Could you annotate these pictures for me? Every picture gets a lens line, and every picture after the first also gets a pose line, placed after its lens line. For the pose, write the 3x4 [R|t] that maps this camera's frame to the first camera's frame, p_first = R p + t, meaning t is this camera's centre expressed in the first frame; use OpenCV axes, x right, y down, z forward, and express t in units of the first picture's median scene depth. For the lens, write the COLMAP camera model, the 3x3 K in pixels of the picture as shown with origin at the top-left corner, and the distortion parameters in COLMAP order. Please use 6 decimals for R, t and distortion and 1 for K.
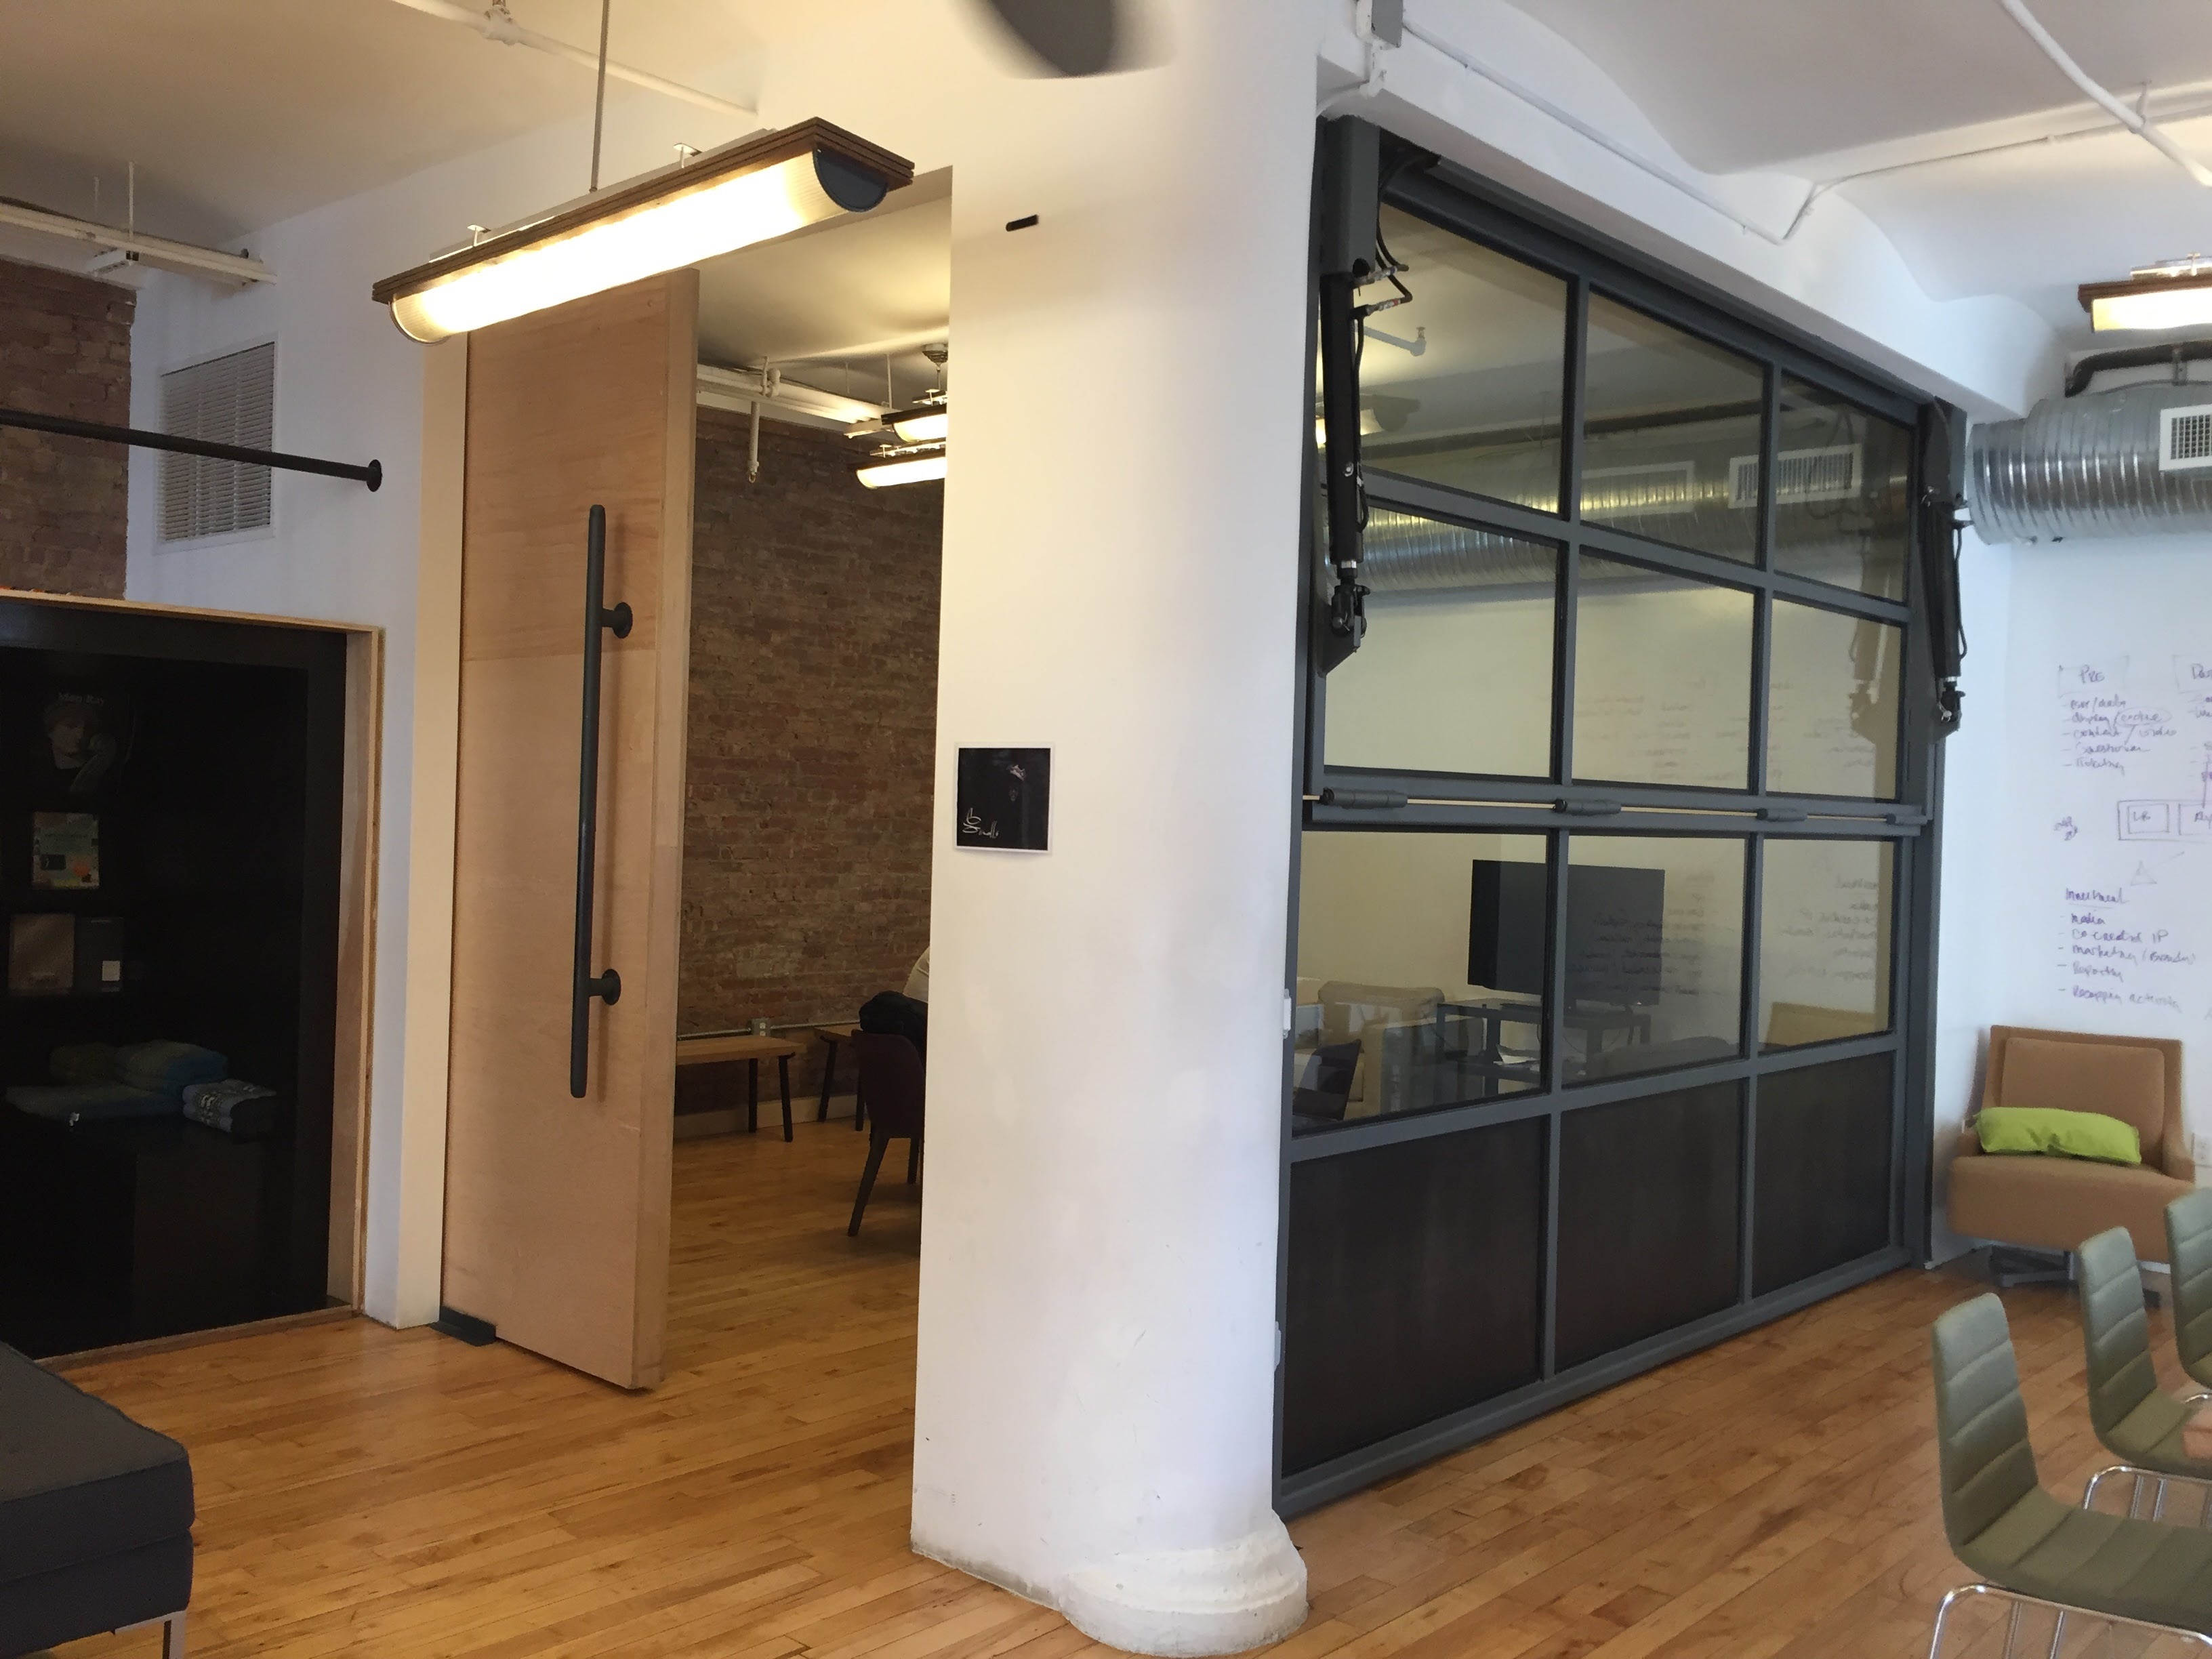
lens RADIAL K [[1879.8, 0, 1115.7], [0, 1879.8, 830.8], [0, 0, 1]] dist [0.075528, -0.101480]
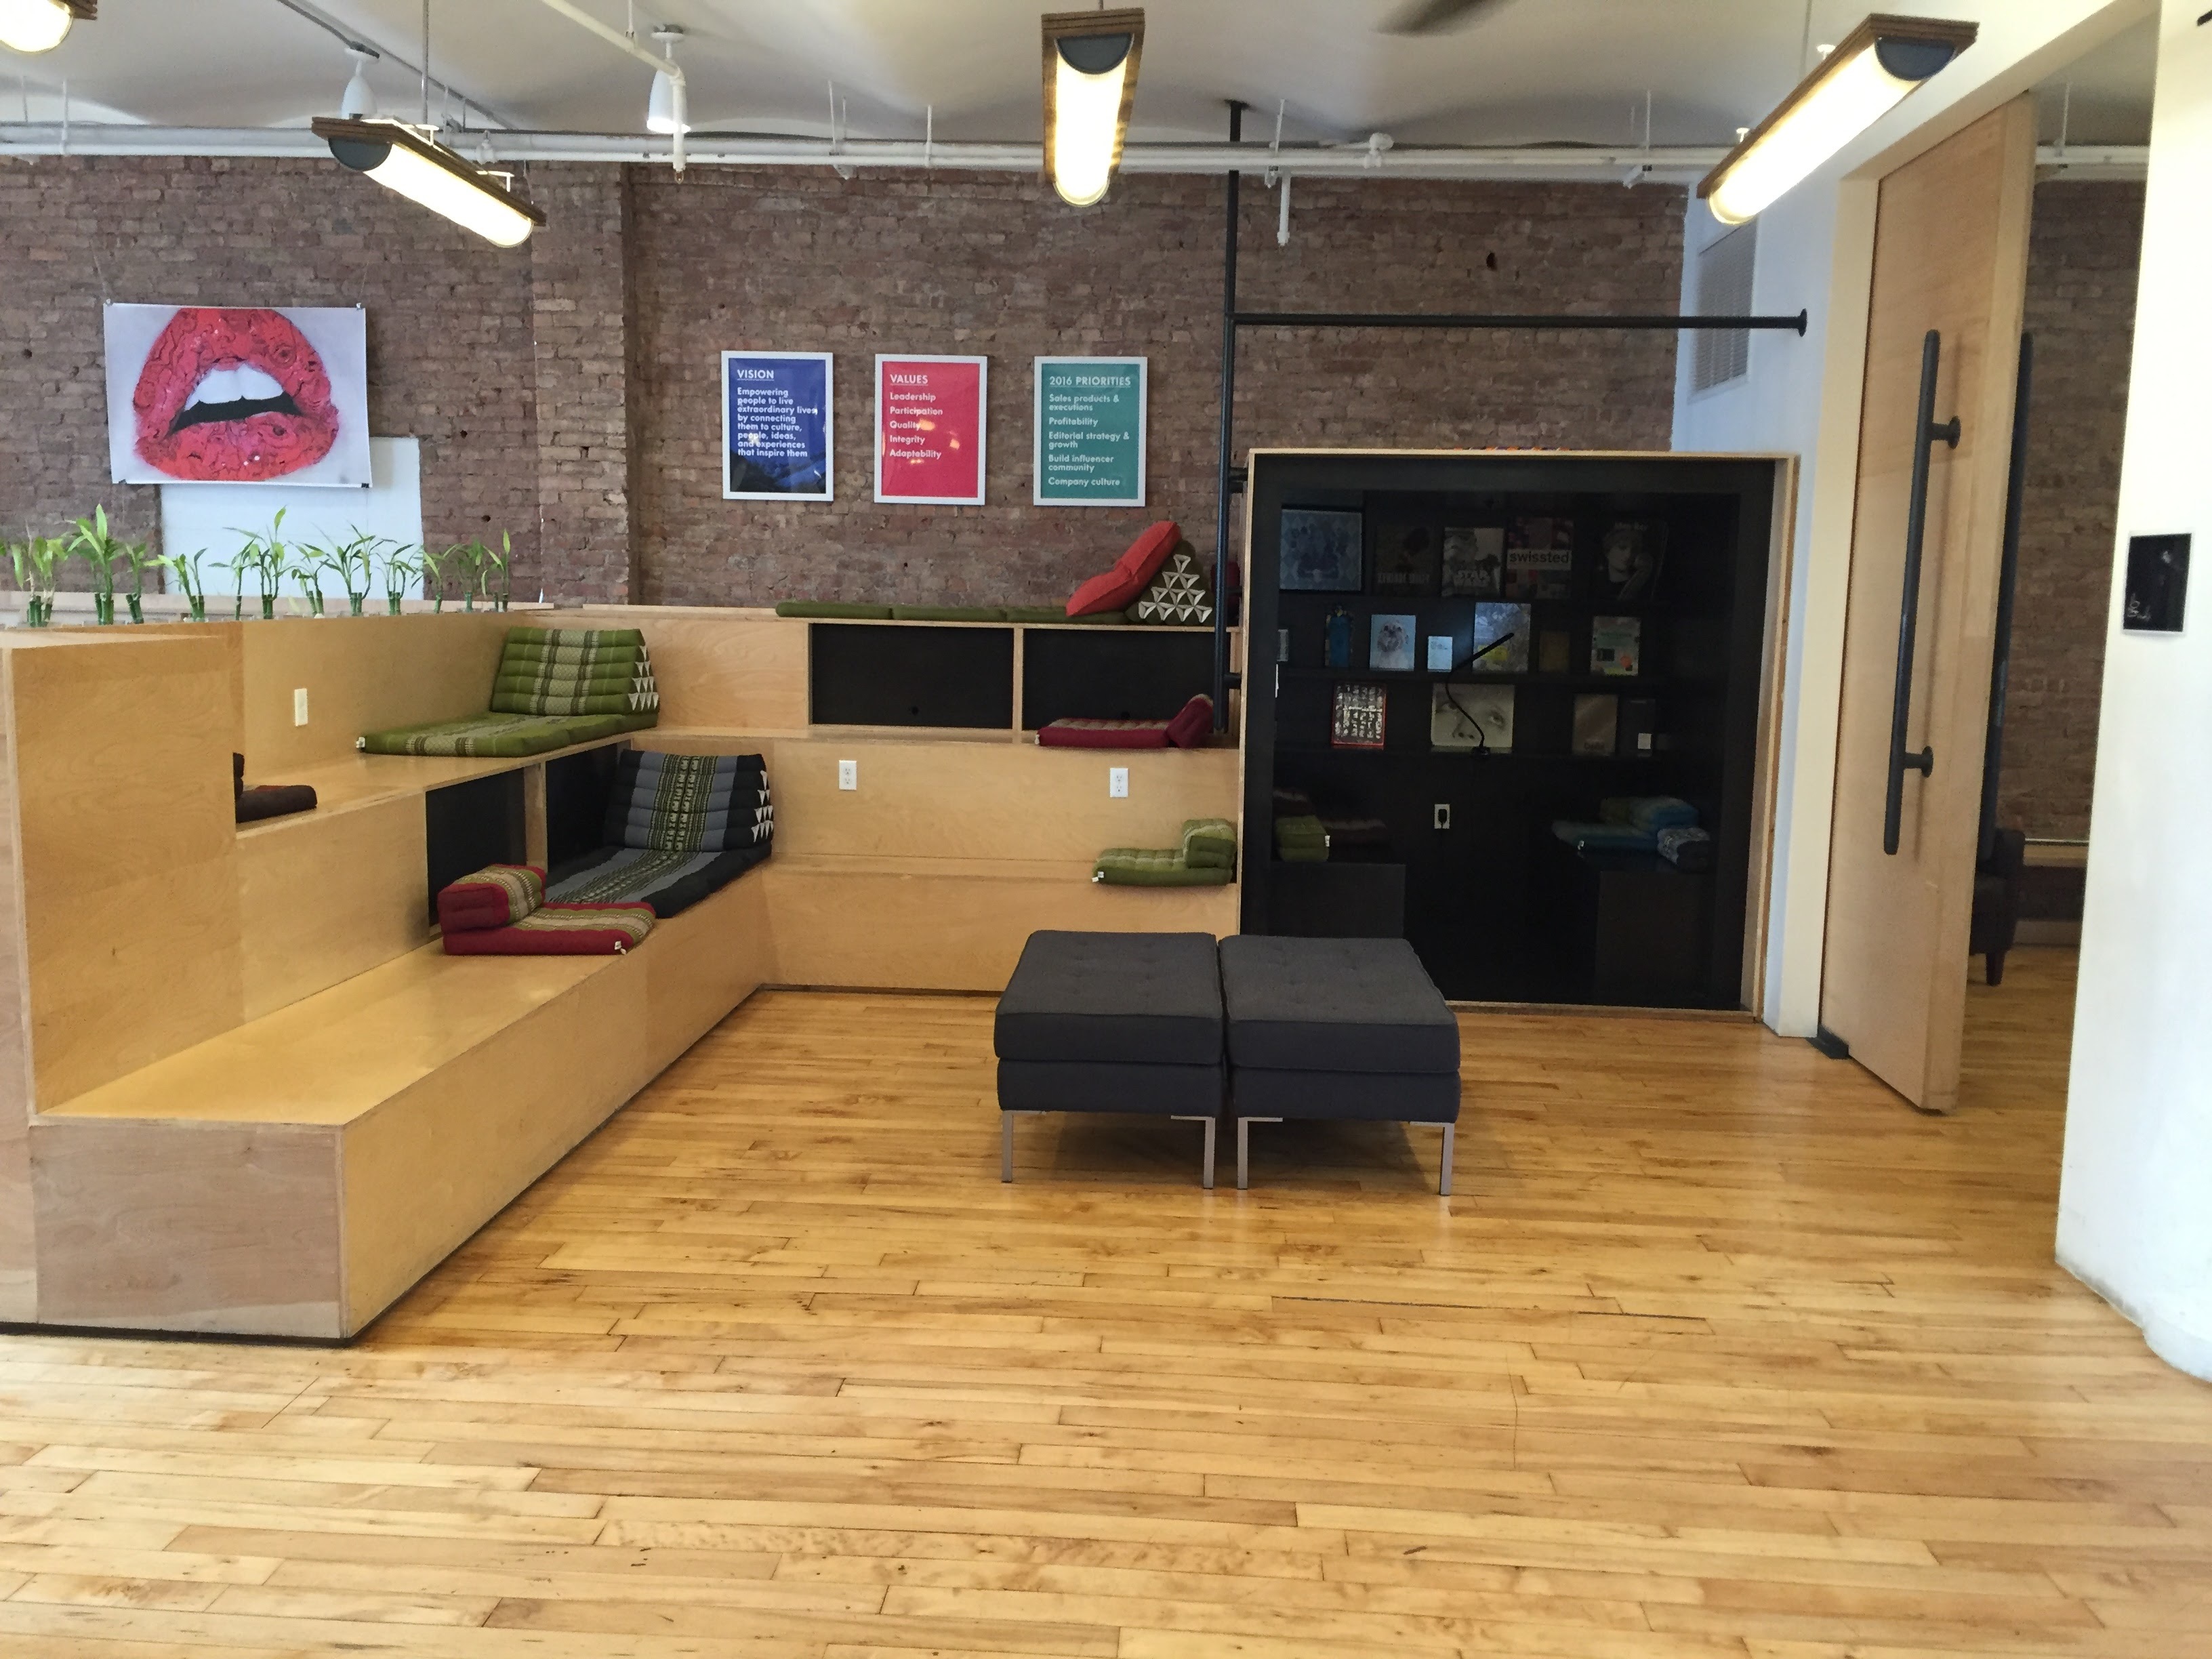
lens RADIAL K [[1879.8, 0, 1108.6], [0, 1879.8, 828.4], [0, 0, 1]] dist [0.075528, -0.101480]
pose [[0.628757, 0.079576, -0.773519, 0.374375], [-0.006417, 0.995247, 0.097170, 0.017833], [0.777575, -0.056132, 0.626280, -0.121932]]
